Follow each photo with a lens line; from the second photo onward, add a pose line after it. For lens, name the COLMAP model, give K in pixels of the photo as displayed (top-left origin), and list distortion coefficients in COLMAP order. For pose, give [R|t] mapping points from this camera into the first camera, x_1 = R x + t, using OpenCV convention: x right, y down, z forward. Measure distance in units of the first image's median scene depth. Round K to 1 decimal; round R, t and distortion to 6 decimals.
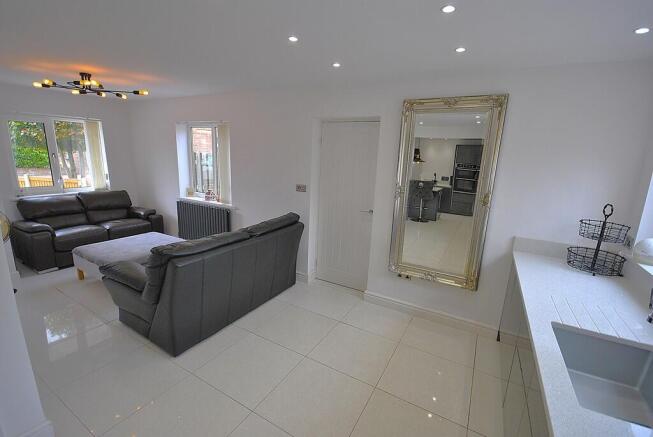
lens RADIAL K [[287.4, 0, 326.3], [0, 287.4, 219.5], [0, 0, 1]] dist [0.001836, -0.002218]
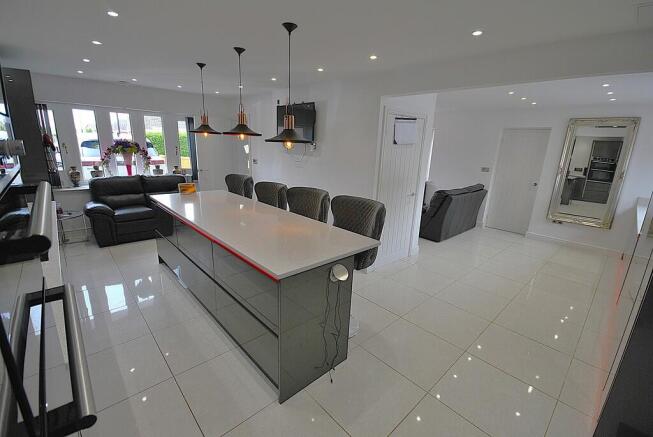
lens RADIAL K [[287.4, 0, 329.7], [0, 287.4, 220.8], [0, 0, 1]] dist [0.001836, -0.002218]
pose [[0.958545, 0.066414, -0.277092, -0.472306], [-0.059675, 0.997682, 0.032689, 0.188104], [0.278621, -0.014799, 0.960287, -0.862040]]
